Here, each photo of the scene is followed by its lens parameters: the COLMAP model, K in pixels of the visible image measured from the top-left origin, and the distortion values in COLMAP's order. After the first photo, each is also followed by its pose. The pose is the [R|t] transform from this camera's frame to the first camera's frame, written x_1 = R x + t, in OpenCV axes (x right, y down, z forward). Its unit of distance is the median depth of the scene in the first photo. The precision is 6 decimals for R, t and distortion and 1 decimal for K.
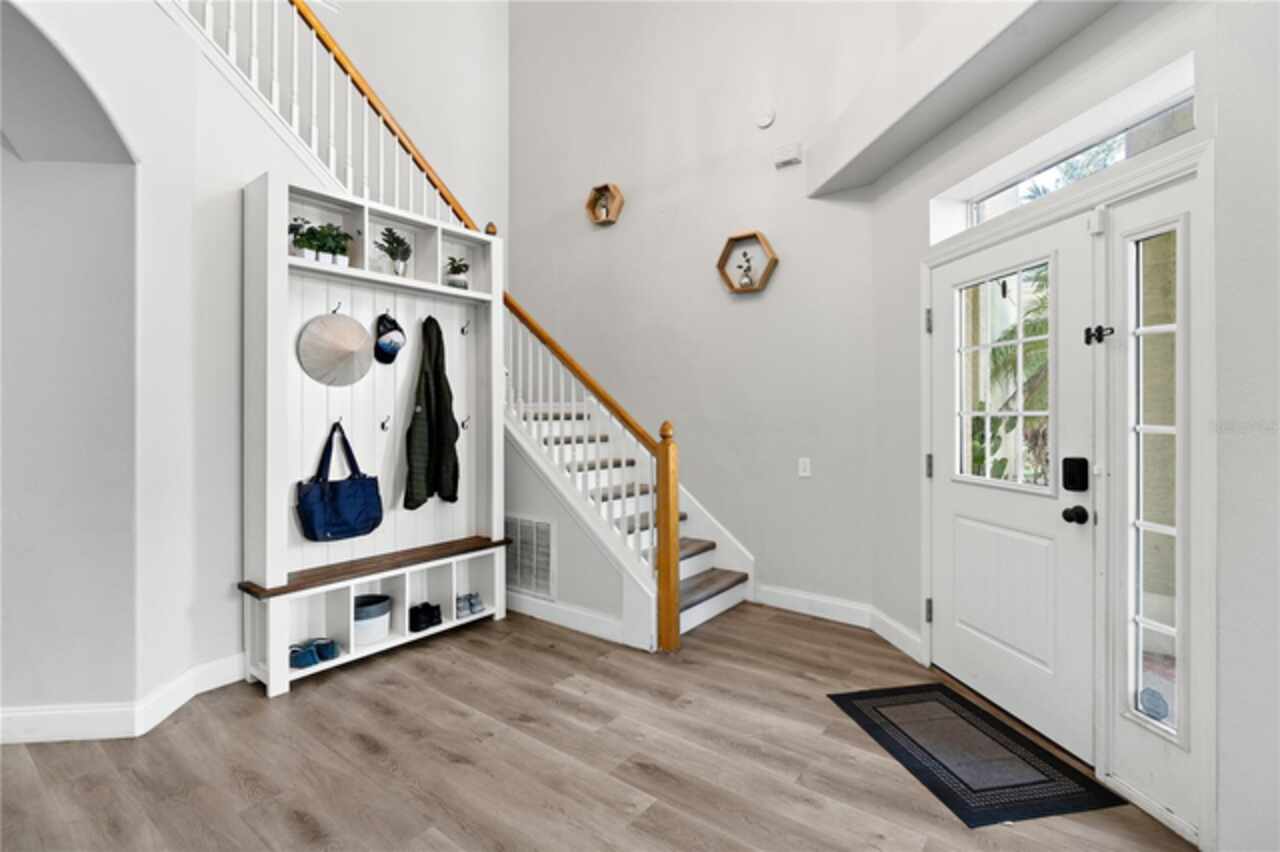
lens RADIAL K [[605.0, 0, 640.0], [0, 605.0, 426.0], [0, 0, 1]] dist [-0.002768, -0.000424]
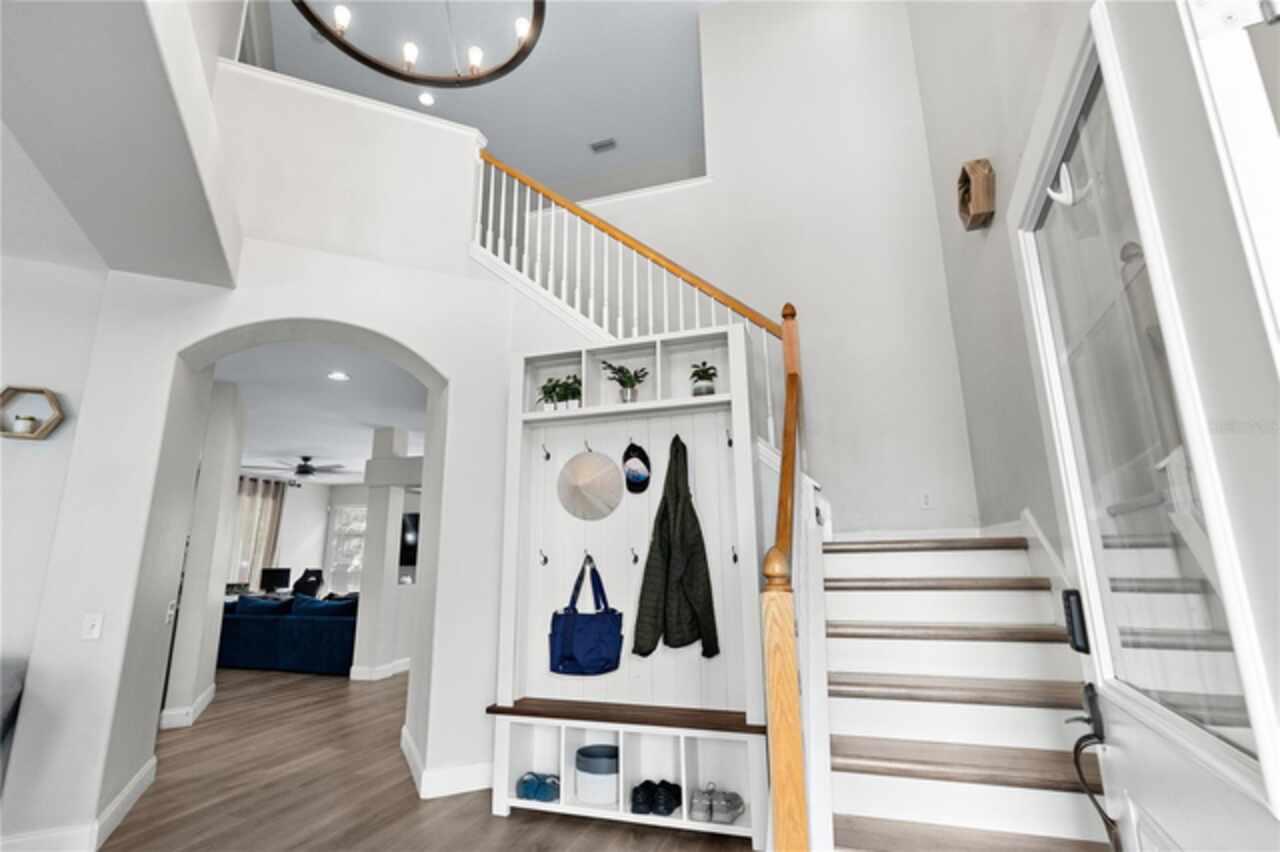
lens RADIAL K [[605.0, 0, 640.0], [0, 605.0, 426.0], [0, 0, 1]] dist [-0.002768, -0.000424]
pose [[0.314756, -0.195420, -0.928838, 0.513773], [0.000075, 0.978581, -0.205860, -0.008810], [0.949173, 0.064727, 0.308029, 0.723229]]
